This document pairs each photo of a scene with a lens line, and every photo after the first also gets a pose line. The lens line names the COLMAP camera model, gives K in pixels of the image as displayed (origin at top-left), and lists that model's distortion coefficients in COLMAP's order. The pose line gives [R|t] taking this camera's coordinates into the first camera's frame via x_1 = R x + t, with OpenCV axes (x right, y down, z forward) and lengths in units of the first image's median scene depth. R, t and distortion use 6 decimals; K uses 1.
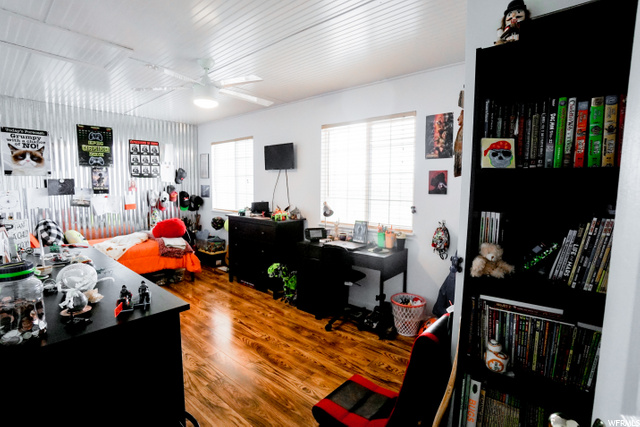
lens RADIAL K [[307.2, 0, 320.0], [0, 307.2, 211.7], [0, 0, 1]] dist [-0.002594, -0.000184]
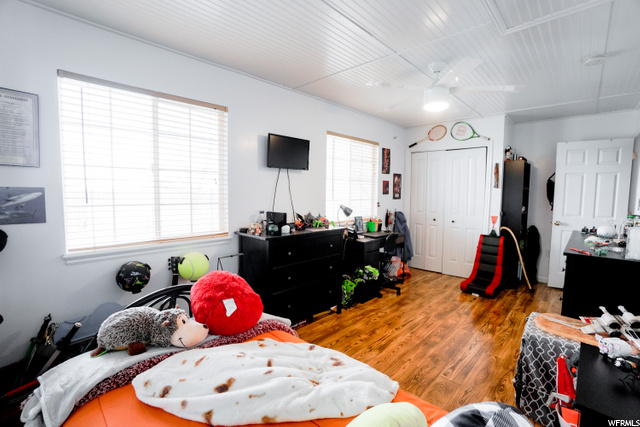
lens RADIAL K [[291.5, 0, 320.0], [0, 291.5, 213.3], [0, 0, 1]] dist [-0.021584, 0.005587]
pose [[0.042402, -0.095330, 0.994542, -1.099042], [0.069866, 0.993284, 0.092231, -0.109431], [-0.996655, 0.065574, 0.048778, 1.106321]]
